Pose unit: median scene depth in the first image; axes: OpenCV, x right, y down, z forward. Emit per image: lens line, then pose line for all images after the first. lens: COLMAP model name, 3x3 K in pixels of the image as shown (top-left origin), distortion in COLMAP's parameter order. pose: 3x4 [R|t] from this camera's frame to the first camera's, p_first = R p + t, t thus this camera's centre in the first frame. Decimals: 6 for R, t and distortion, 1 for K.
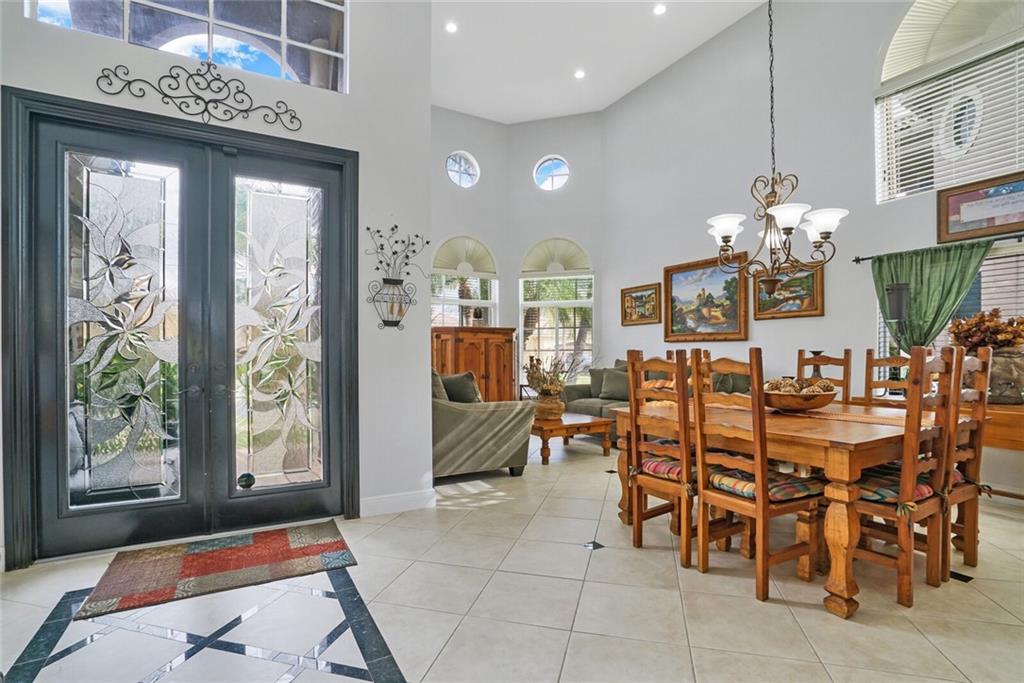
lens RADIAL K [[489.2, 0, 516.8], [0, 489.2, 357.6], [0, 0, 1]] dist [-0.062198, 0.023371]
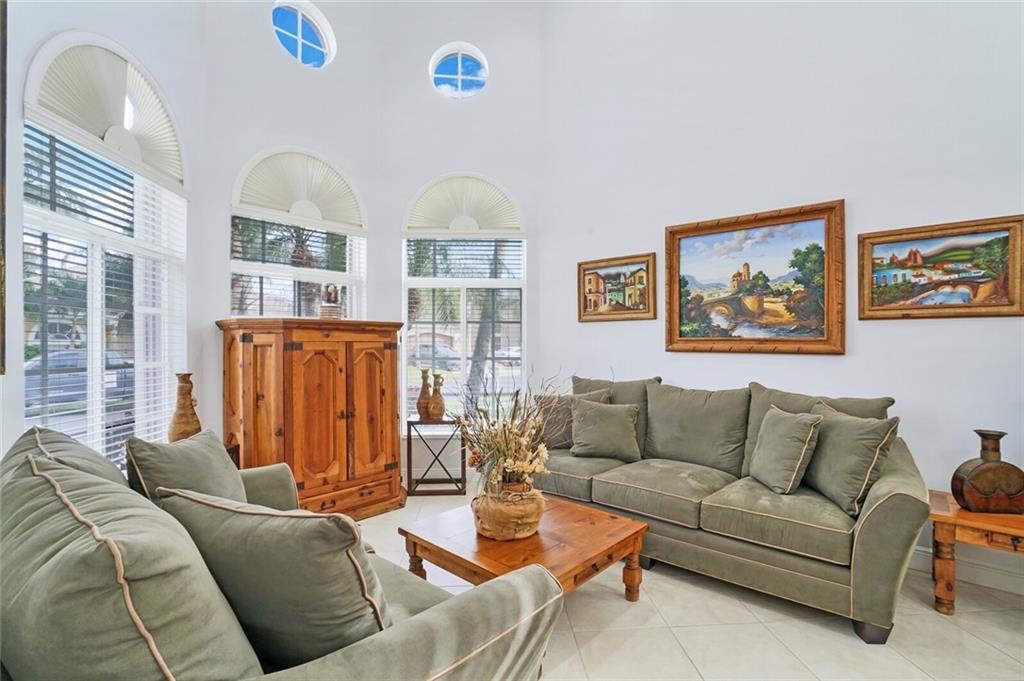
lens RADIAL K [[467.9, 0, 512.6], [0, 467.9, 343.3], [0, 0, 1]] dist [-0.052103, 0.018556]
pose [[0.947687, 0.001274, 0.319198, -0.066872], [-0.000307, 0.999995, -0.003080, -0.044373], [-0.319201, 0.002821, 0.947683, 0.572389]]
